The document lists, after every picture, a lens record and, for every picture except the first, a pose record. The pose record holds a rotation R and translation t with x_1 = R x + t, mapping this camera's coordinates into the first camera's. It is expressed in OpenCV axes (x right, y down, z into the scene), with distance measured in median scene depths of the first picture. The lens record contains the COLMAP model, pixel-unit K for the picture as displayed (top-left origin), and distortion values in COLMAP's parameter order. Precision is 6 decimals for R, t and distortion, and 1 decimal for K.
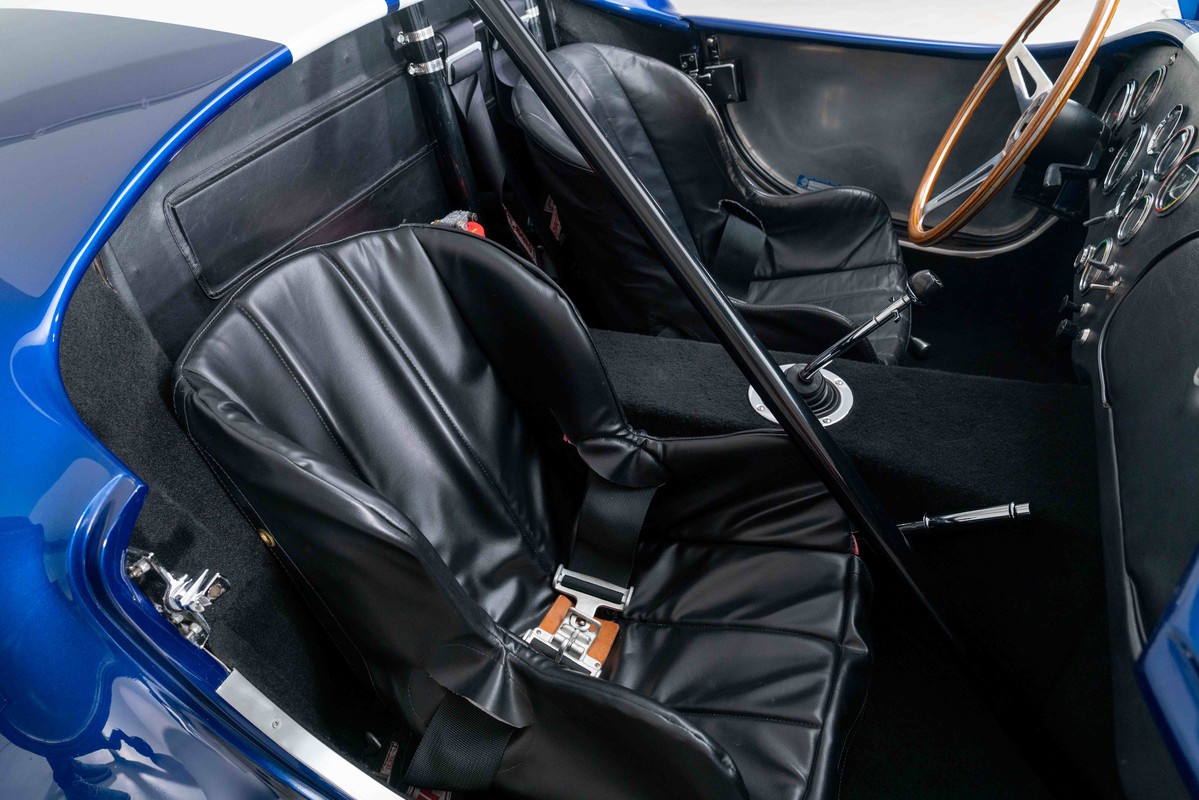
lens RADIAL K [[811.4, 0, 592.8], [0, 811.4, 390.8], [0, 0, 1]] dist [-0.008432, 0.005052]
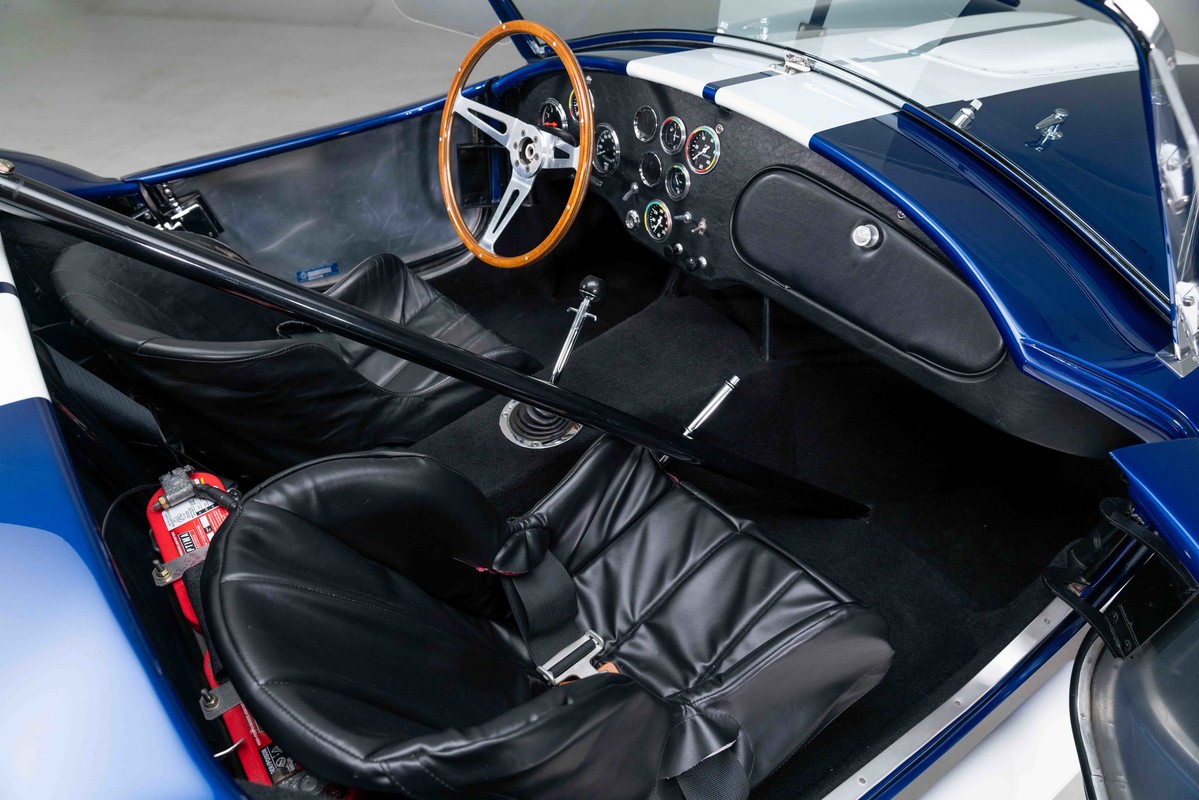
lens RADIAL K [[811.4, 0, 592.8], [0, 811.4, 390.8], [0, 0, 1]] dist [-0.008432, 0.005052]
pose [[0.517606, -0.539766, 0.663880, -0.527644], [0.557814, 0.801225, 0.216525, -0.269957], [-0.648790, 0.258247, 0.715808, 0.107234]]
